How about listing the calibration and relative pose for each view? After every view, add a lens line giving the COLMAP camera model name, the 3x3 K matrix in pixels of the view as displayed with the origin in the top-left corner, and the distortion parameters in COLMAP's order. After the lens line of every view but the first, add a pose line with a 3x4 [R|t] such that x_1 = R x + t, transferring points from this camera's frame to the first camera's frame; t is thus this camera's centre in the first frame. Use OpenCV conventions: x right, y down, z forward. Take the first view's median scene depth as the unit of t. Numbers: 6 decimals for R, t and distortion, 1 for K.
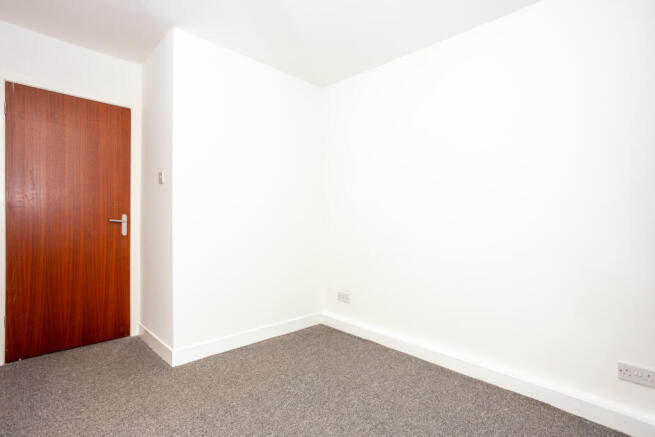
lens RADIAL K [[318.5, 0, 324.6], [0, 318.5, 213.7], [0, 0, 1]] dist [-0.021929, 0.001201]
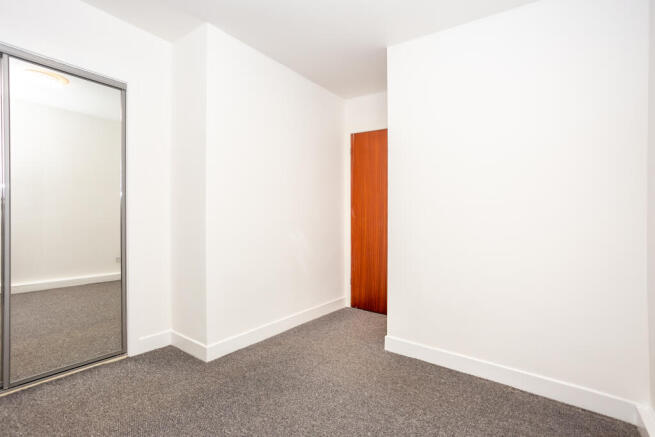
lens RADIAL K [[318.5, 0, 324.6], [0, 318.5, 213.7], [0, 0, 1]] dist [-0.021929, 0.001201]
pose [[0.166226, -0.004817, -0.986076, 0.607904], [-0.012610, 0.999896, -0.007010, 0.008665], [0.986007, 0.013600, 0.166148, 0.585823]]
